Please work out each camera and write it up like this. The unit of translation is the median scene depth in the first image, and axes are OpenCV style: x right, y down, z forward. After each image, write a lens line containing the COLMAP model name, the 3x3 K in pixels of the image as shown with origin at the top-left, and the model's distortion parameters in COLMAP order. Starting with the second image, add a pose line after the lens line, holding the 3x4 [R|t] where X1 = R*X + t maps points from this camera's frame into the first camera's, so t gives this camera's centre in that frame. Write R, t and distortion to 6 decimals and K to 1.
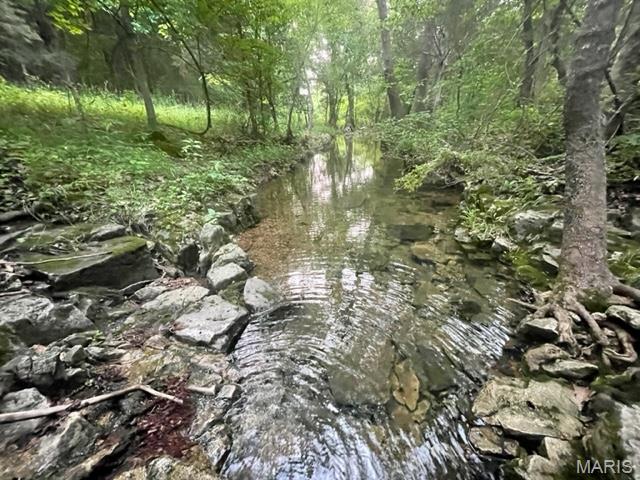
lens RADIAL K [[257.2, 0, 320.9], [0, 257.2, 241.7], [0, 0, 1]] dist [0.007281, -0.002527]
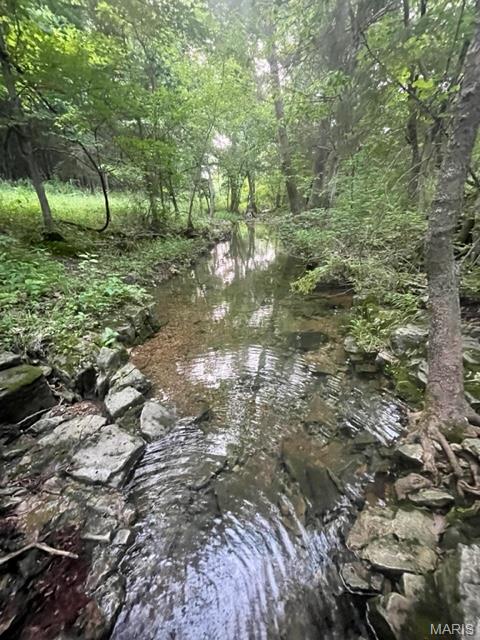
lens RADIAL K [[257.2, 0, 239.4], [0, 257.2, 318.7], [0, 0, 1]] dist [0.007281, -0.002527]
pose [[0.998418, -0.018071, 0.053242, 0.047275], [0.018745, 0.999750, -0.012183, -0.180363], [-0.053009, 0.013162, 0.998507, -0.059148]]
